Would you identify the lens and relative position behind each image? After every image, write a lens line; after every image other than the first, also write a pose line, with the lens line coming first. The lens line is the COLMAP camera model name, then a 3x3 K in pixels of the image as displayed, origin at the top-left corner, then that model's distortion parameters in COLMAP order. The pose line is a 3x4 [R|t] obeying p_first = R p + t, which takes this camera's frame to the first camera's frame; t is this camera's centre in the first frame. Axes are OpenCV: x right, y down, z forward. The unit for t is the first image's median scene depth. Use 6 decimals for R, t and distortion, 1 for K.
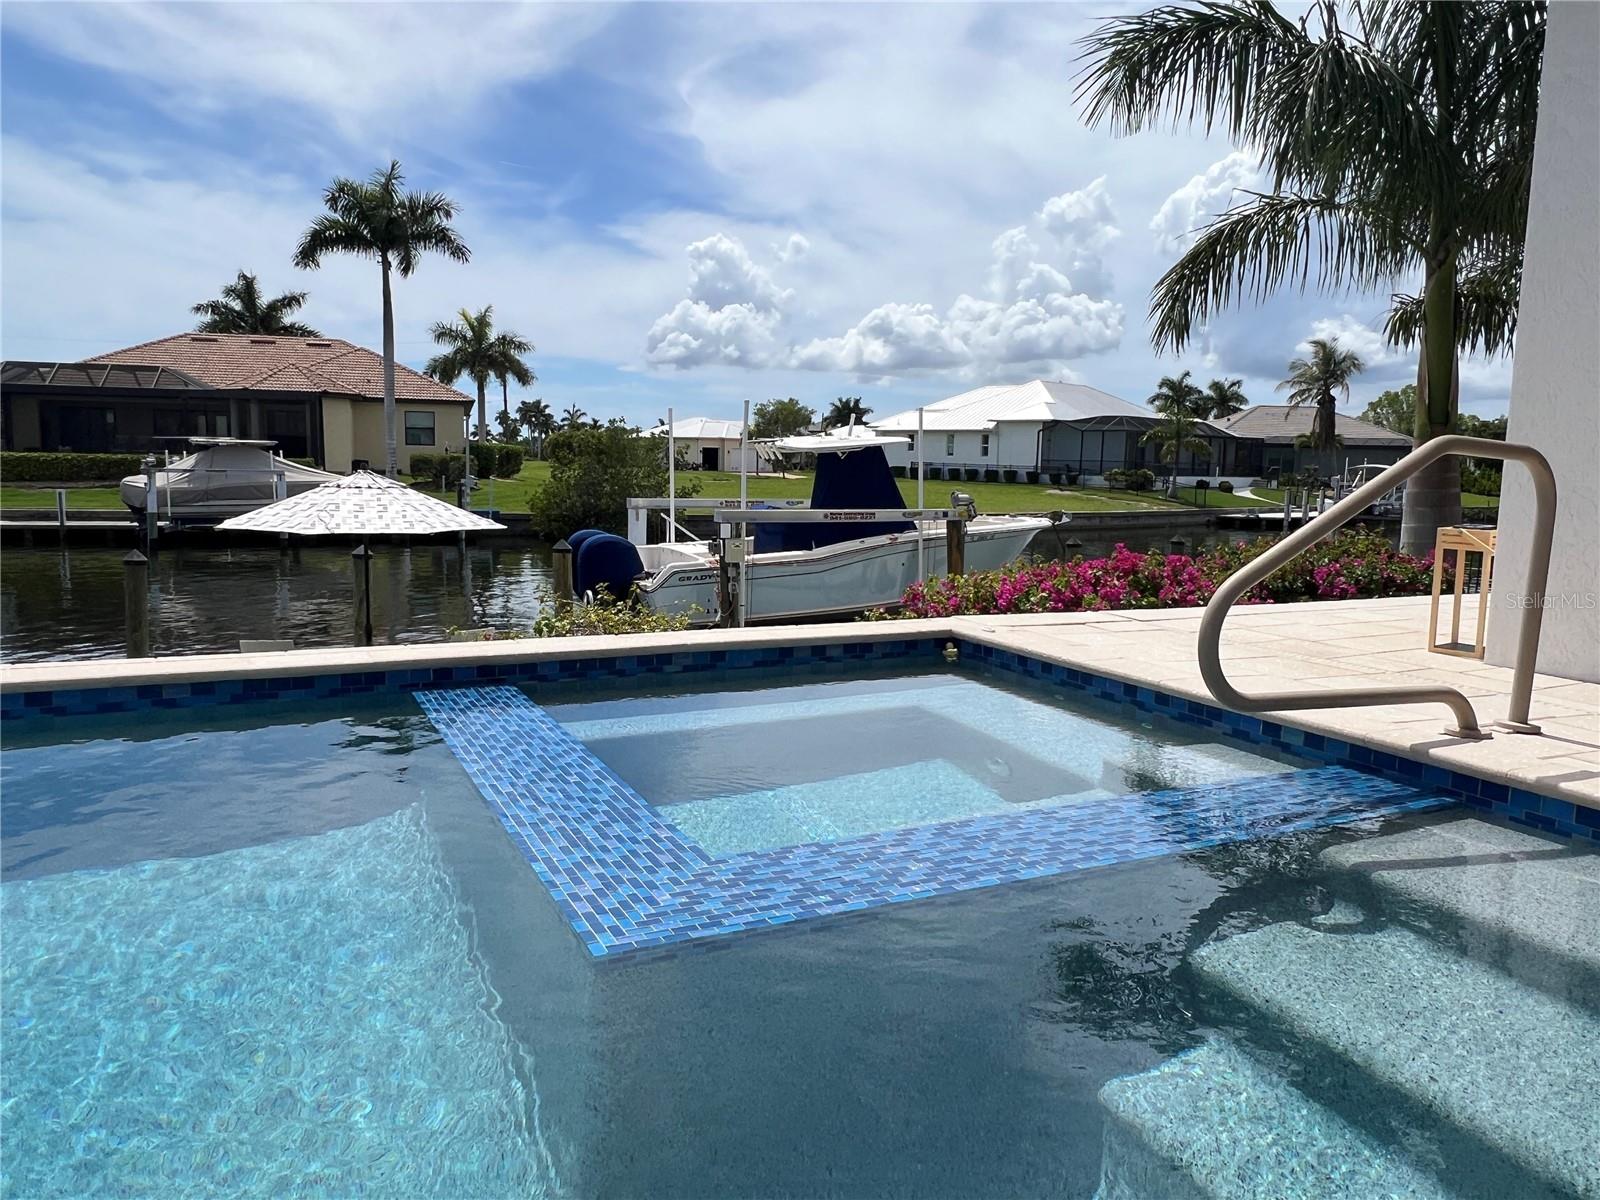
lens RADIAL K [[1121.3, 0, 779.0], [0, 1121.3, 587.0], [0, 0, 1]] dist [0.002631, -0.007890]
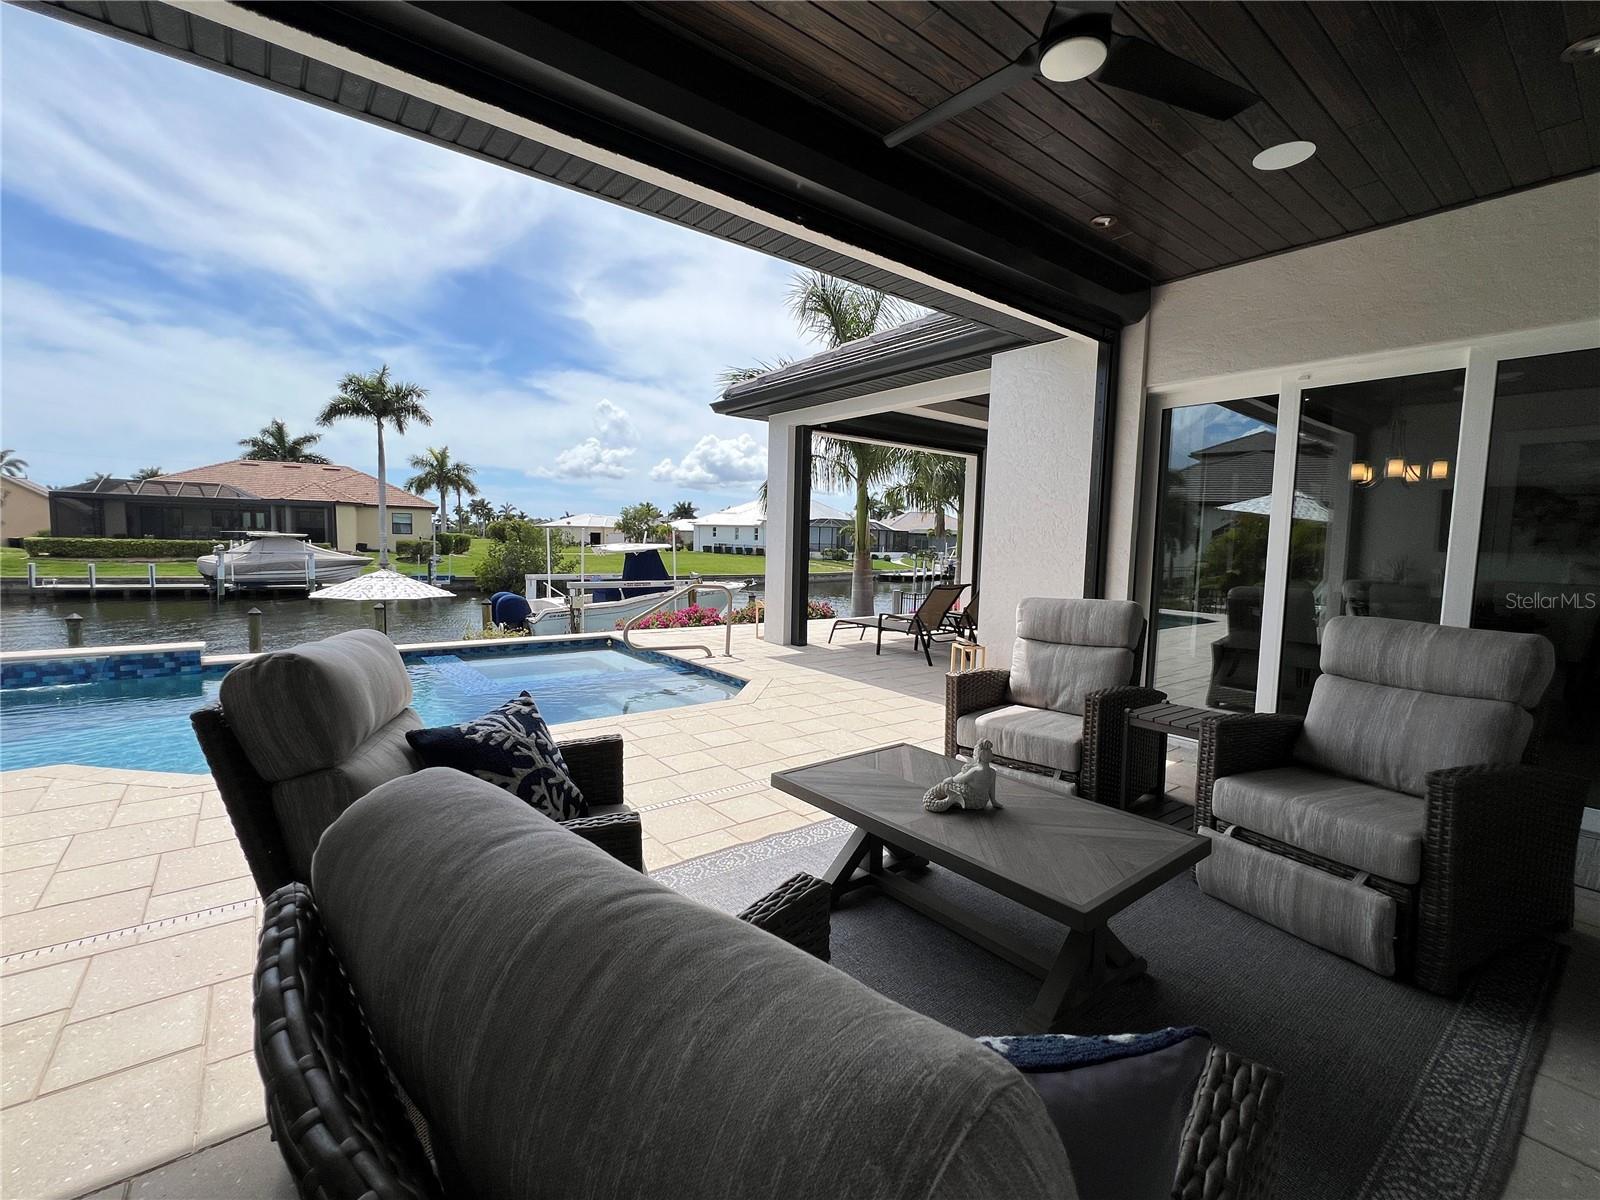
lens RADIAL K [[693.0, 0, 789.0], [0, 693.0, 588.9], [0, 0, 1]] dist [0.010474, 0.000529]
pose [[0.979458, -0.008903, 0.201454, 0.026747], [0.016658, 0.999183, -0.036832, -0.001090], [-0.200961, 0.039431, 0.978805, -0.101896]]
